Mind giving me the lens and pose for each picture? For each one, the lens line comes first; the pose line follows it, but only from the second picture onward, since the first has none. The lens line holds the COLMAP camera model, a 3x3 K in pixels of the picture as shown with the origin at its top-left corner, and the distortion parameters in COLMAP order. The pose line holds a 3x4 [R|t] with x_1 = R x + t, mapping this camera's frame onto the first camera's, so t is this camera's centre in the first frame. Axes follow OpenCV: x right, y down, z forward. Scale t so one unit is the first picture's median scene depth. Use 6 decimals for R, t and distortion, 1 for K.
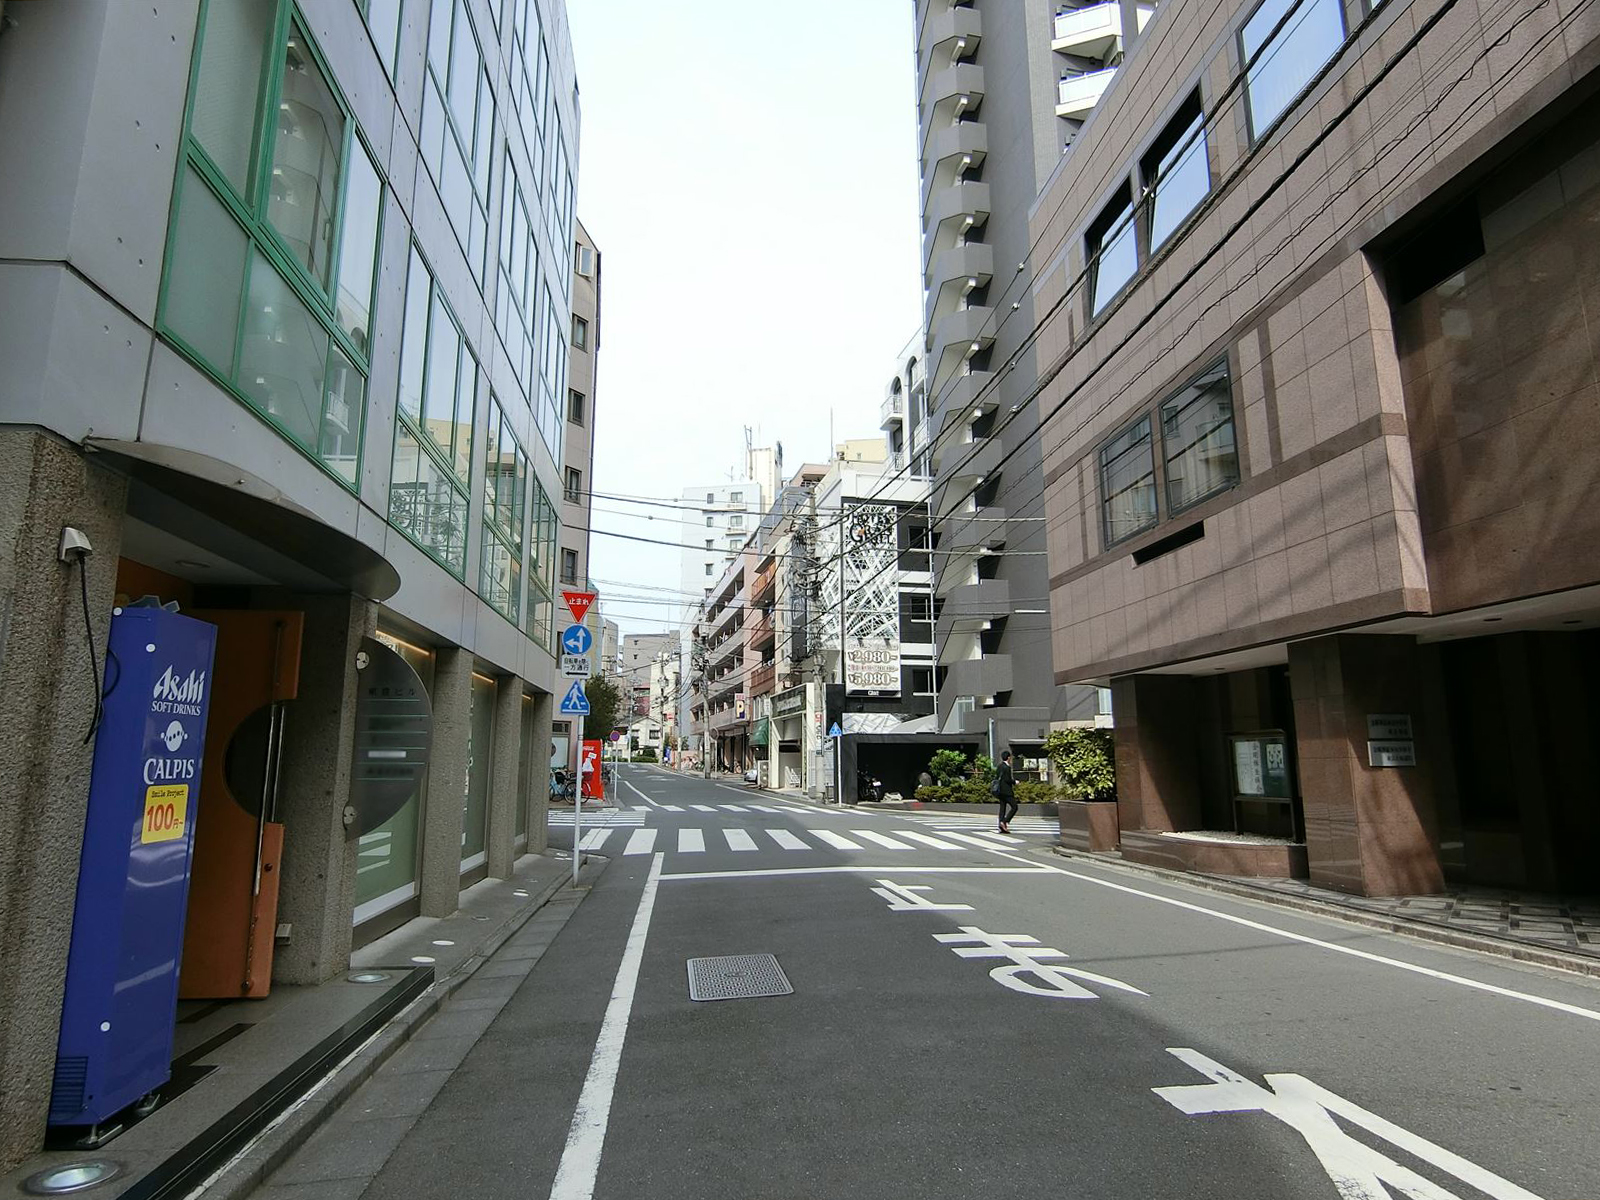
lens RADIAL K [[877.0, 0, 801.5], [0, 877.0, 601.3], [0, 0, 1]] dist [-0.004530, -0.000536]
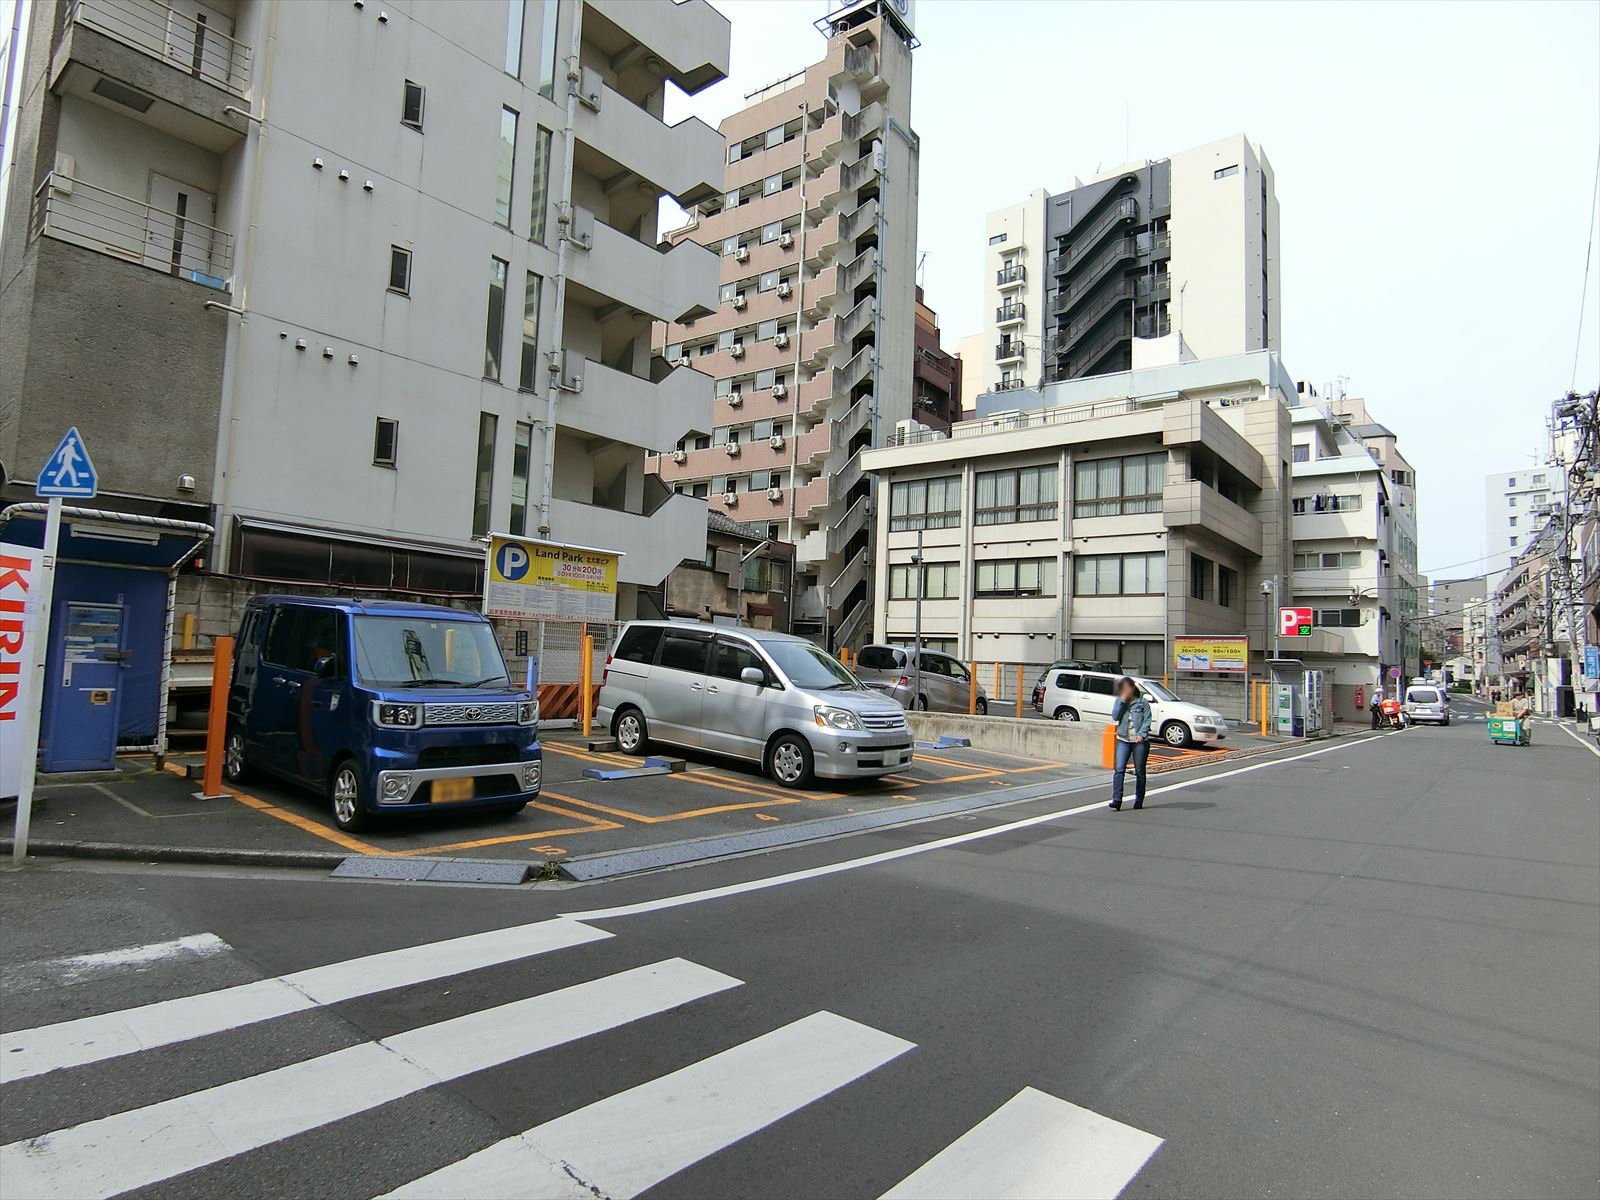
lens RADIAL K [[877.0, 0, 800.5], [0, 877.0, 598.6], [0, 0, 1]] dist [-0.004530, -0.000536]
pose [[0.676494, -0.027896, -0.735920, 0.098217], [0.093183, 0.994493, 0.047961, -0.089581], [0.730529, -0.101020, 0.675368, -0.475085]]
